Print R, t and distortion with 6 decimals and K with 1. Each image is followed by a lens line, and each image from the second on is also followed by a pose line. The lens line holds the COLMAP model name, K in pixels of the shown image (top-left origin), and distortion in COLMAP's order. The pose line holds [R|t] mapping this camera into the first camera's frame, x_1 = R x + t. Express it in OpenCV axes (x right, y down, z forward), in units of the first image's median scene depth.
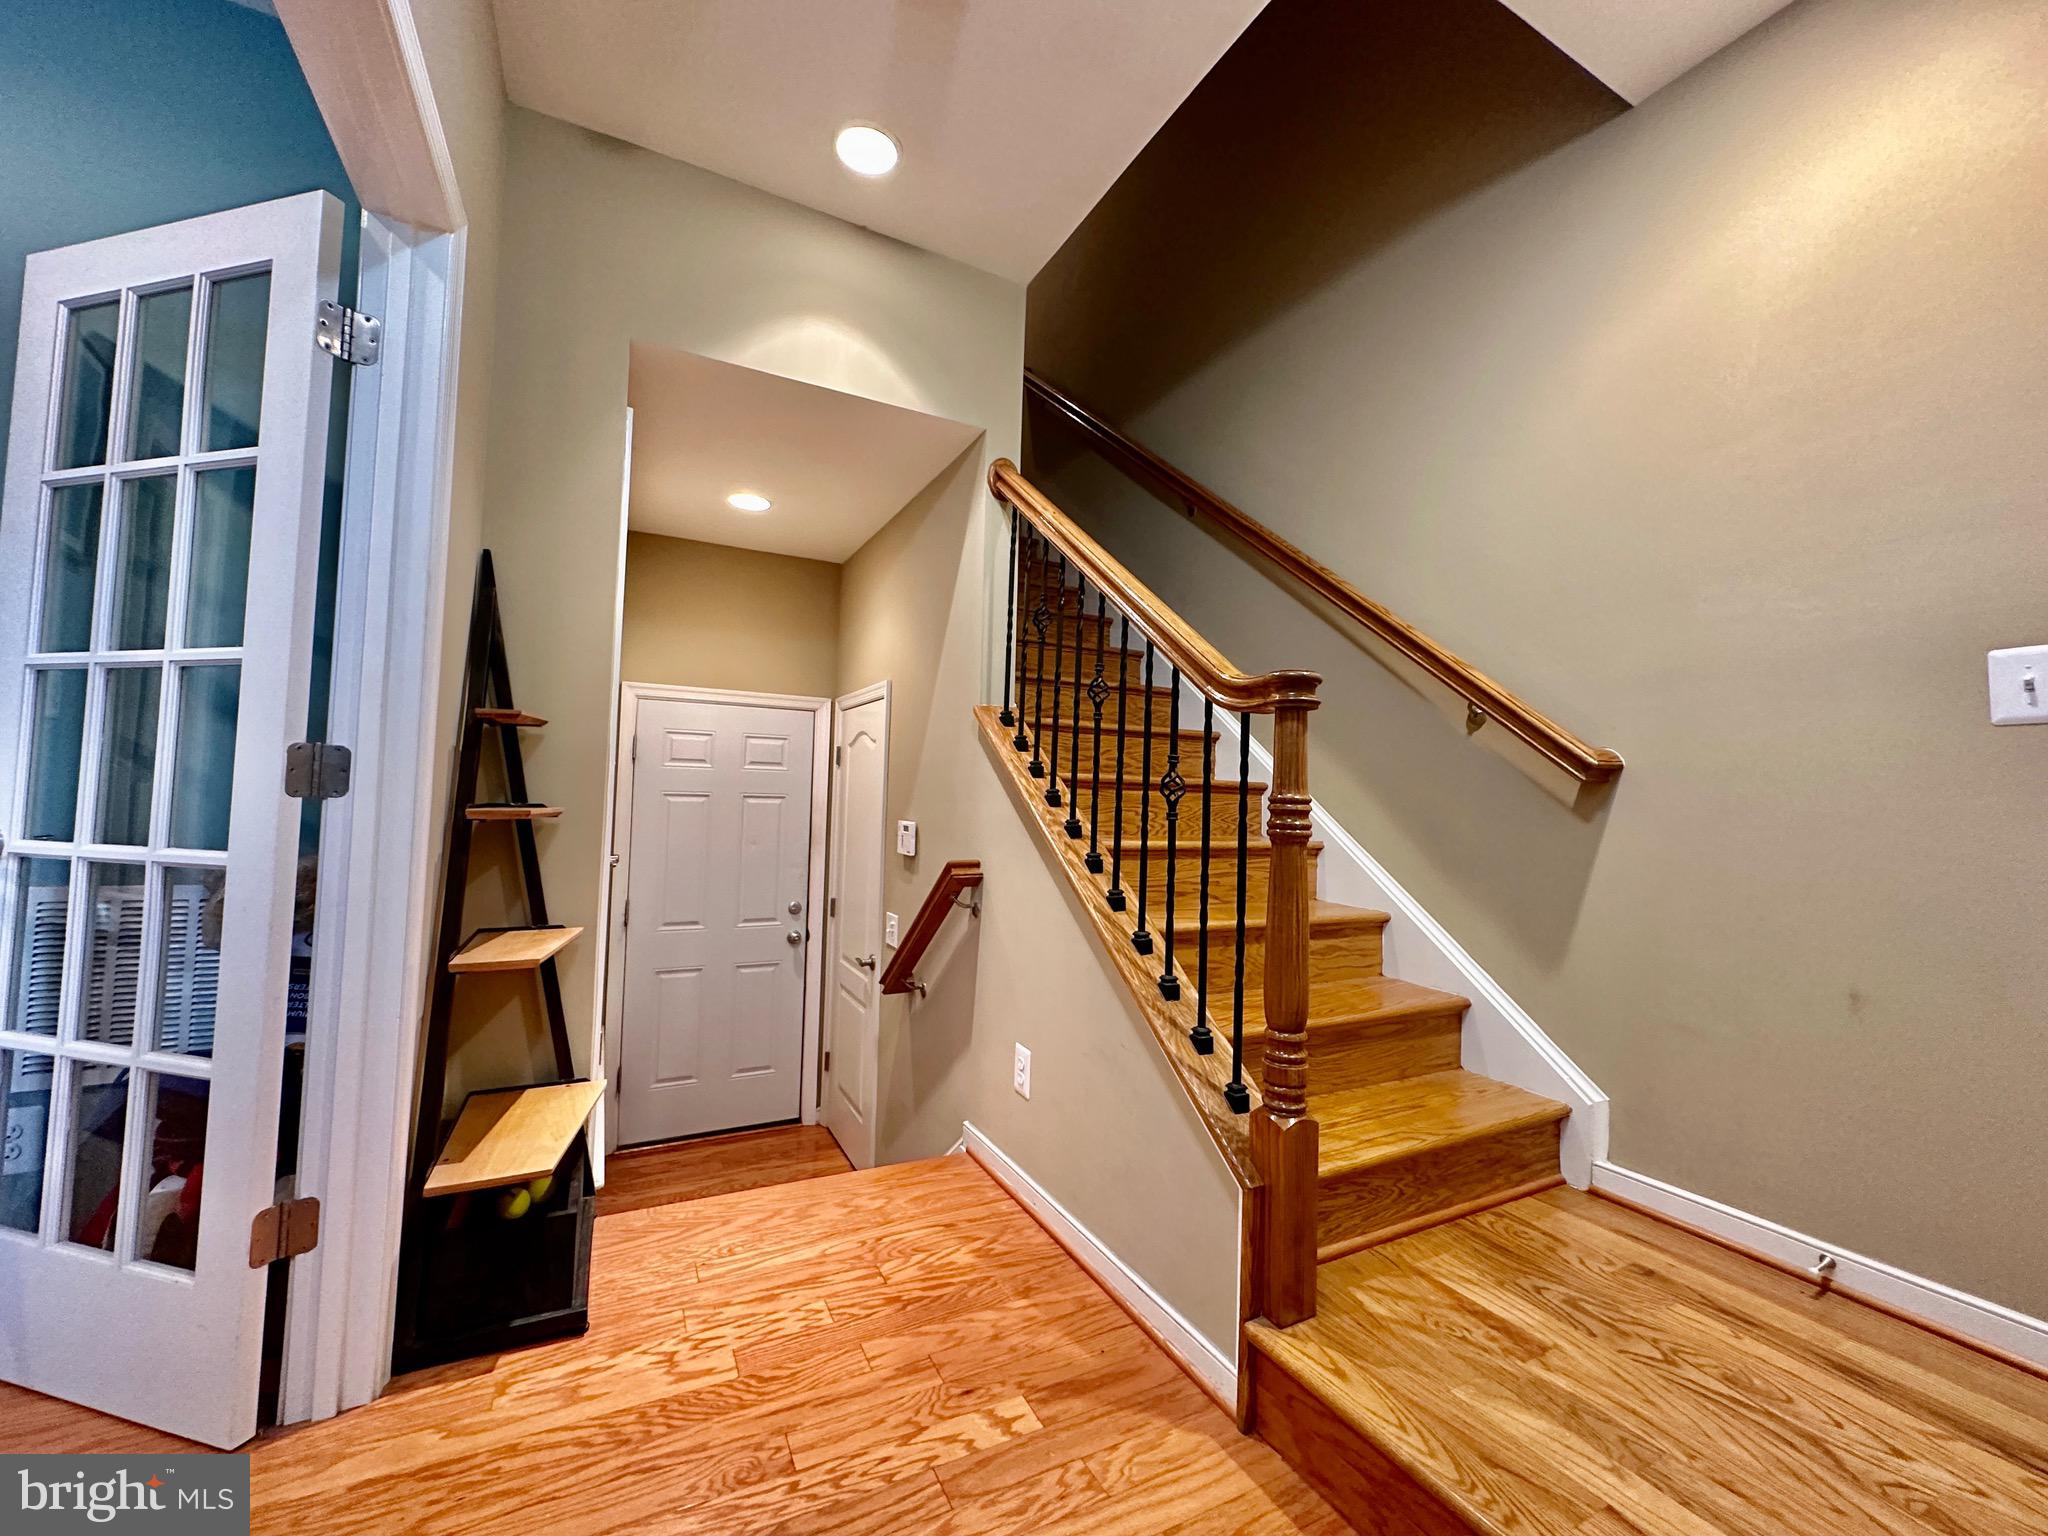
lens RADIAL K [[814.5, 0, 1021.3], [0, 814.5, 763.8], [0, 0, 1]] dist [-0.003571, 0.000391]
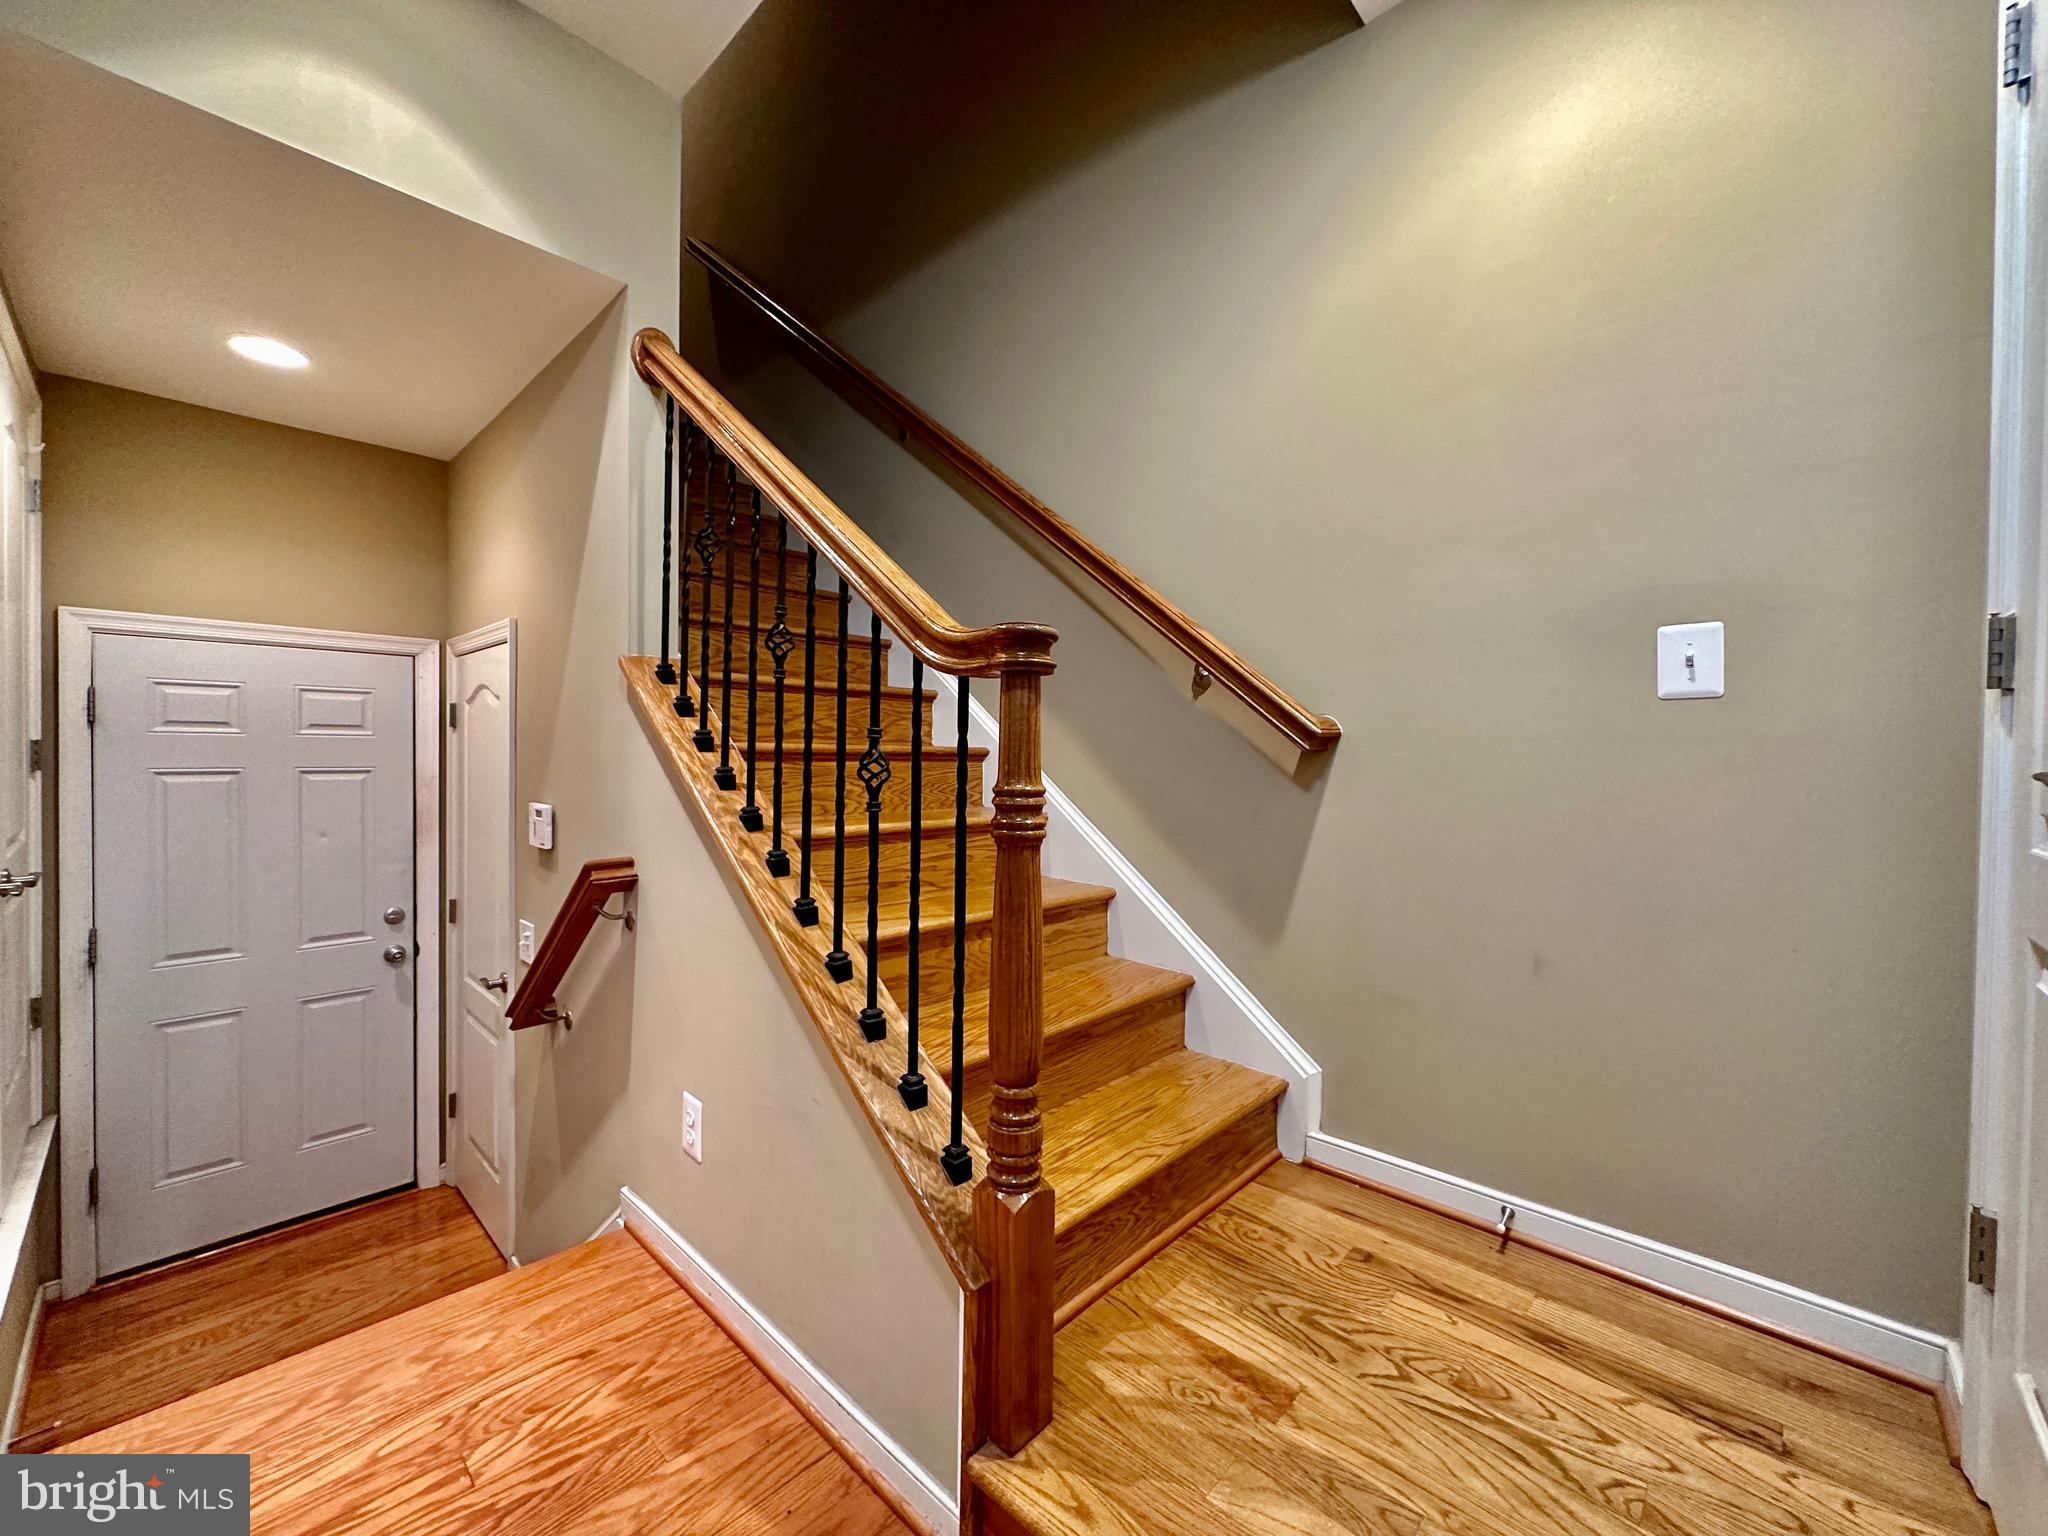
lens RADIAL K [[814.5, 0, 1024.6], [0, 814.5, 763.7], [0, 0, 1]] dist [-0.003571, 0.000391]
pose [[0.942665, -0.023236, 0.332929, 0.057344], [0.002651, 0.998063, 0.062150, -0.022222], [-0.333729, -0.057704, 0.940901, 0.200856]]
